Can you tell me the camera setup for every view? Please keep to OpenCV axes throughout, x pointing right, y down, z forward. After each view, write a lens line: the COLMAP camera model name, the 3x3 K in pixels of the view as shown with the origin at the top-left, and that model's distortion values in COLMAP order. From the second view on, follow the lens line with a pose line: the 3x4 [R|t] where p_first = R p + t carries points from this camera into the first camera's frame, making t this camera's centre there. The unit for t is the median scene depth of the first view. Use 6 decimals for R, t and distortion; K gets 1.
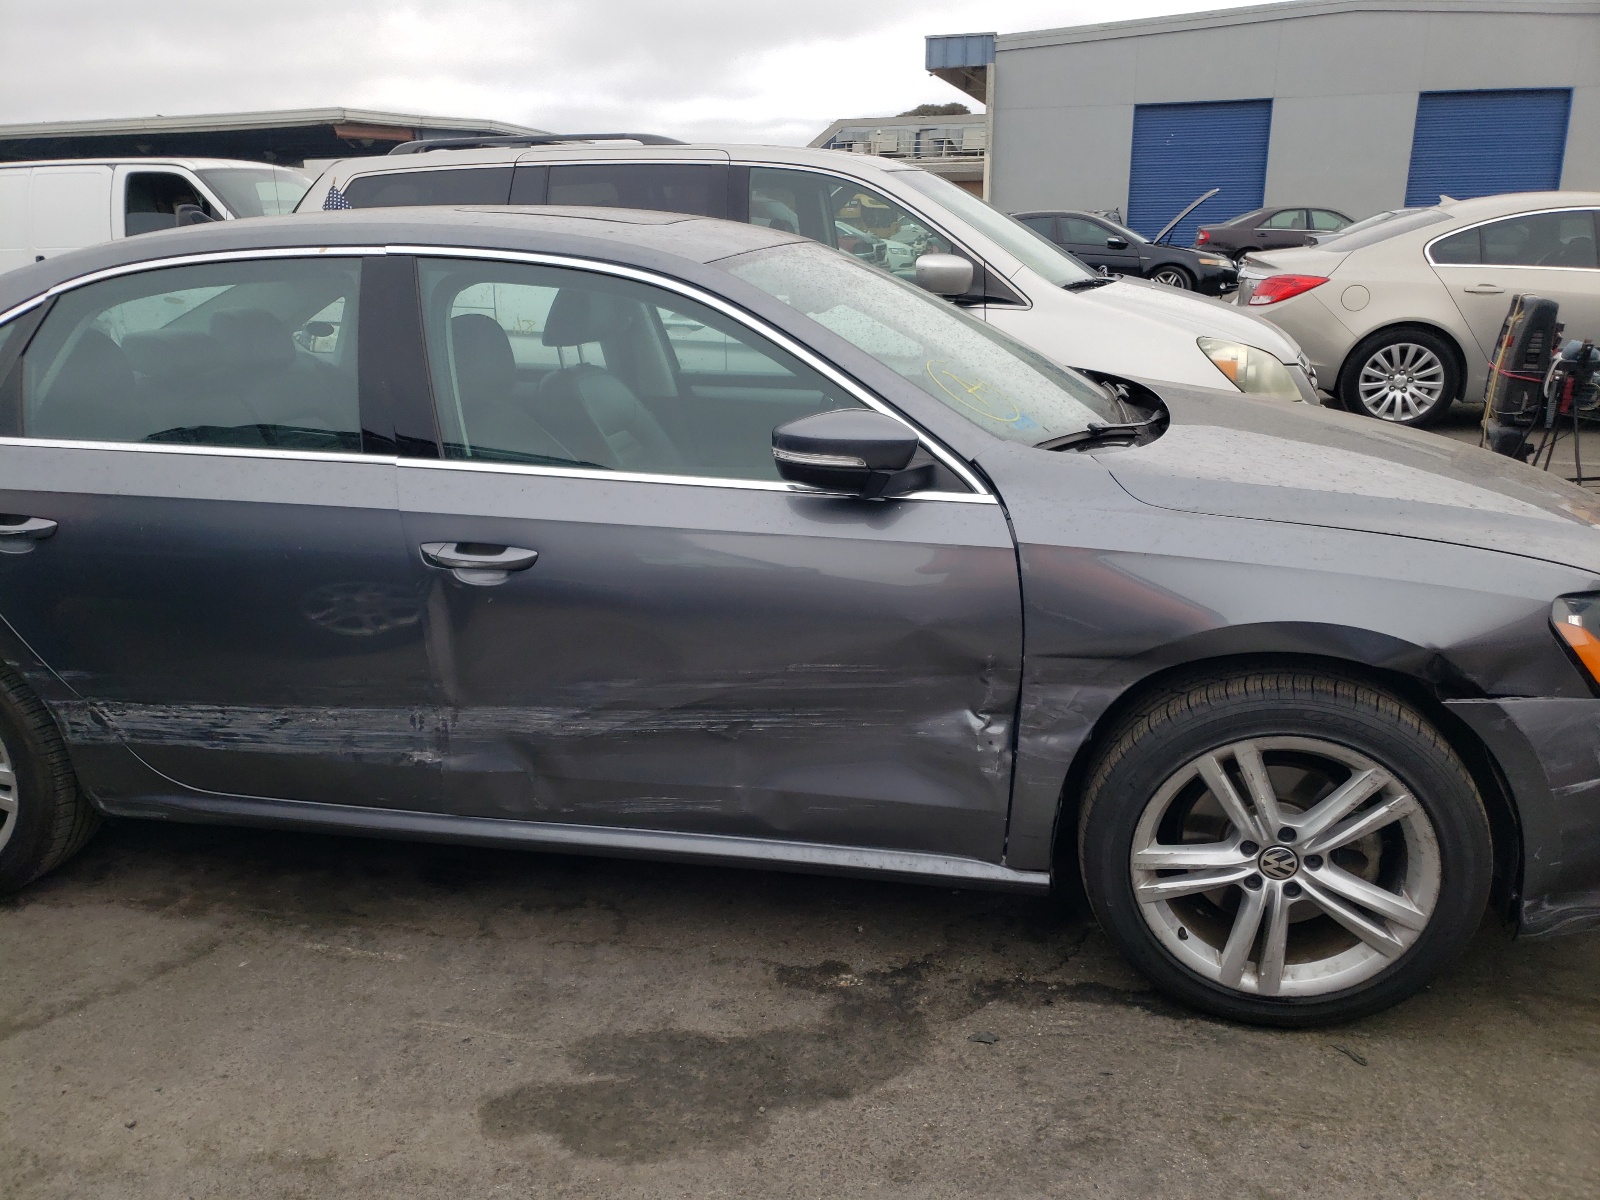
lens RADIAL K [[1206.2, 0, 790.7], [0, 1206.2, 607.7], [0, 0, 1]] dist [0.004063, 0.012363]
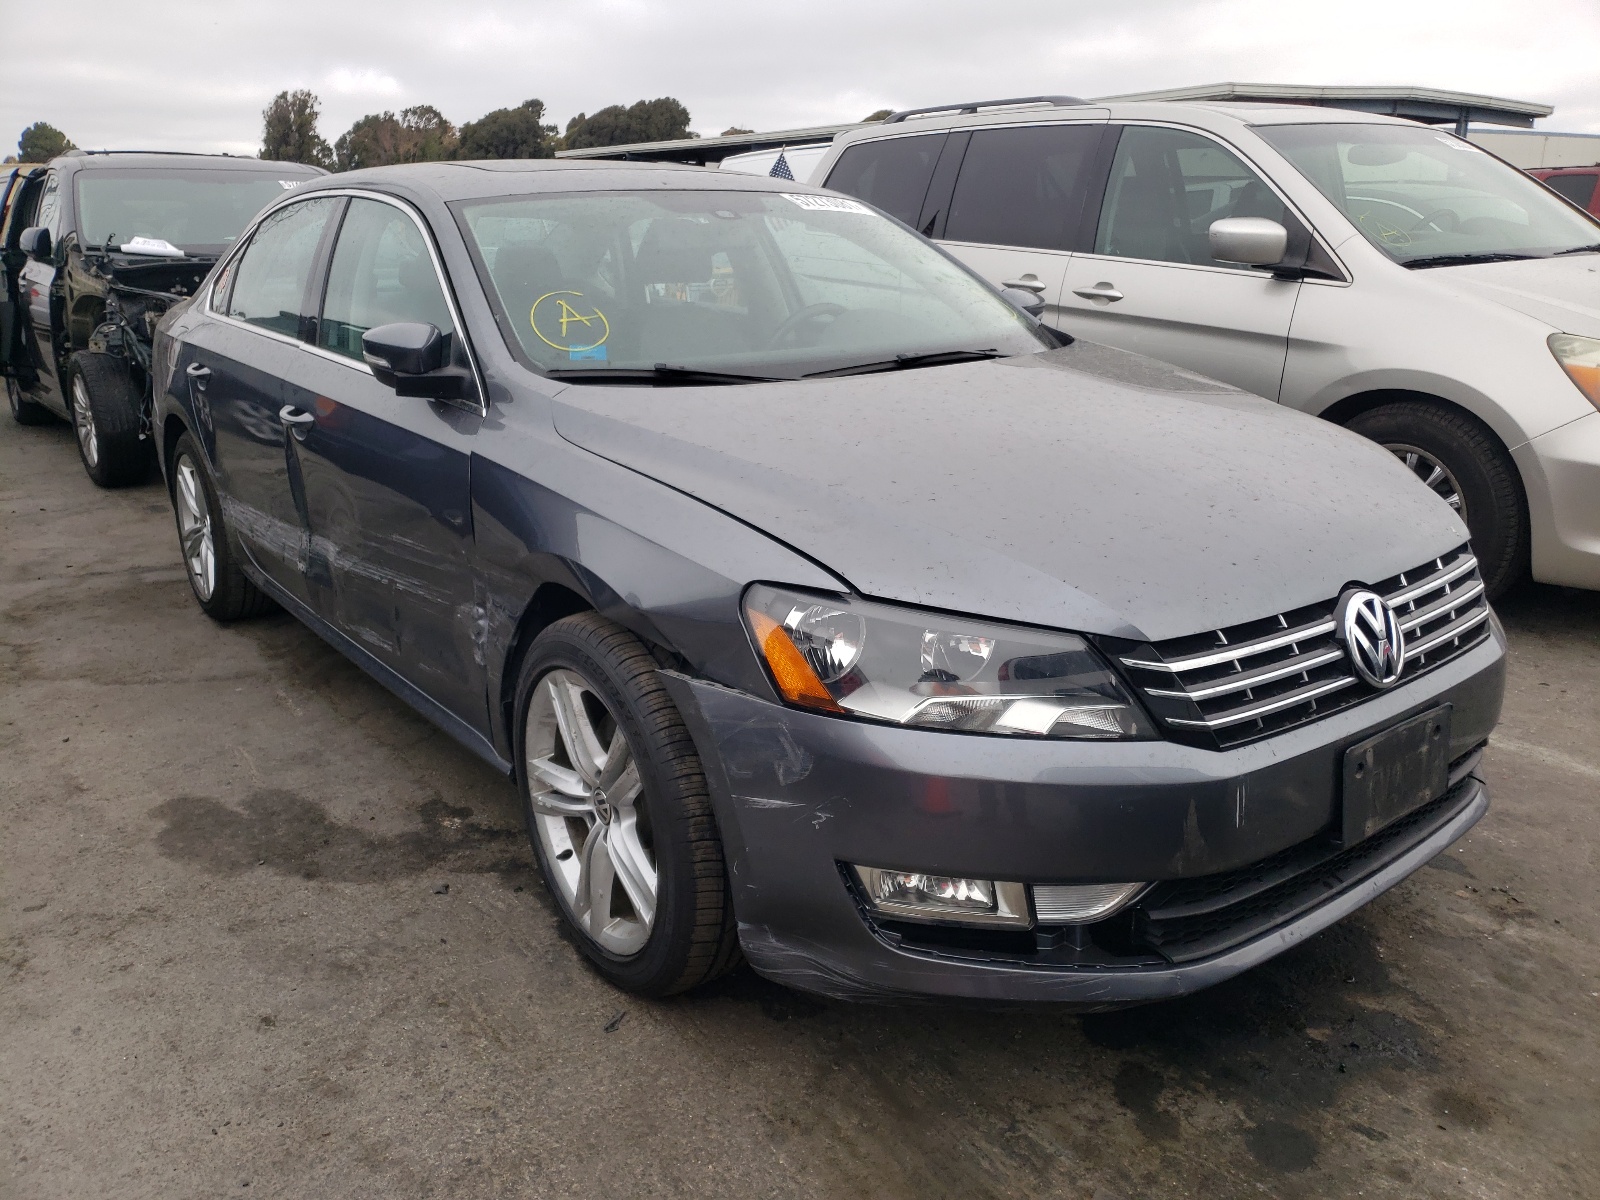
lens RADIAL K [[1206.2, 0, 794.0], [0, 1206.2, 593.1], [0, 0, 1]] dist [0.004063, 0.012363]
pose [[0.776556, 0.202875, -0.596492, 1.092013], [-0.198782, 0.977276, 0.073597, -0.064999], [0.597869, 0.061419, 0.799237, 0.296542]]
